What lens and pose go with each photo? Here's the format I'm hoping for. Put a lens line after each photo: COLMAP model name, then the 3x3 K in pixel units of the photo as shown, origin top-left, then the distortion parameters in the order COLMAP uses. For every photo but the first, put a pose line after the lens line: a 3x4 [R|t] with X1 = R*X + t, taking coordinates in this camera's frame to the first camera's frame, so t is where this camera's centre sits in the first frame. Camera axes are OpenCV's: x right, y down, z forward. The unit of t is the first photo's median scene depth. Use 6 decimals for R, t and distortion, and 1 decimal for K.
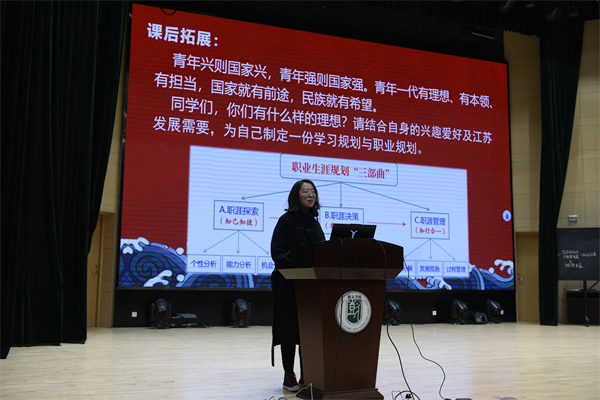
lens RADIAL K [[643.5, 0, 300.0], [0, 643.5, 200.0], [0, 0, 1]] dist [0.001227, 0.003229]
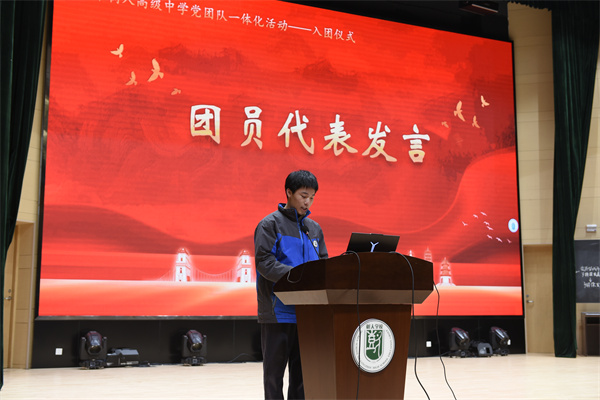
lens RADIAL K [[780.3, 0, 300.0], [0, 780.3, 200.0], [0, 0, 1]] dist [0.016071, 0.022410]
pose [[0.997593, -0.000953, 0.069339, -0.024250], [0.001656, 0.999948, -0.010087, 0.001466], [-0.069325, 0.010178, 0.997542, 0.015583]]
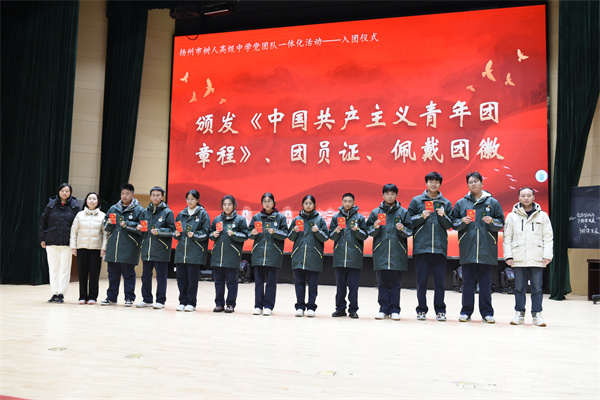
lens RADIAL K [[510.1, 0, 300.4], [0, 510.1, 208.1], [0, 0, 1]] dist [-0.005769, -0.004093]
pose [[0.812382, -0.032586, -0.582214, 0.499706], [0.063118, 0.997485, 0.032243, 0.027056], [0.579699, -0.062942, 0.812396, 0.247497]]
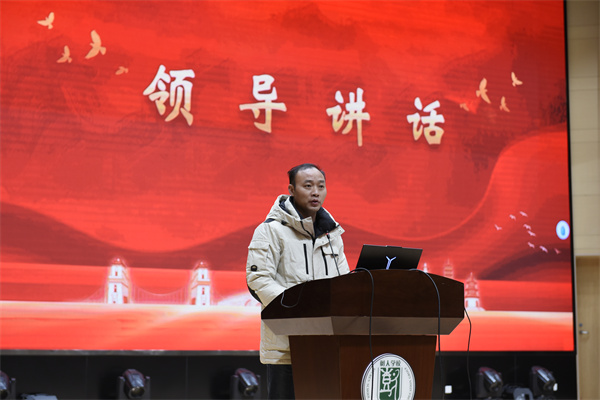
lens RADIAL K [[1095.9, 0, 300.0], [0, 1095.9, 200.0], [0, 0, 1]] dist [-0.001619, -0.022446]
pose [[0.994880, 0.006156, 0.100872, -0.036960], [-0.006161, 0.999981, -0.000268, -0.002547], [-0.100871, -0.000354, 0.994899, -0.017570]]
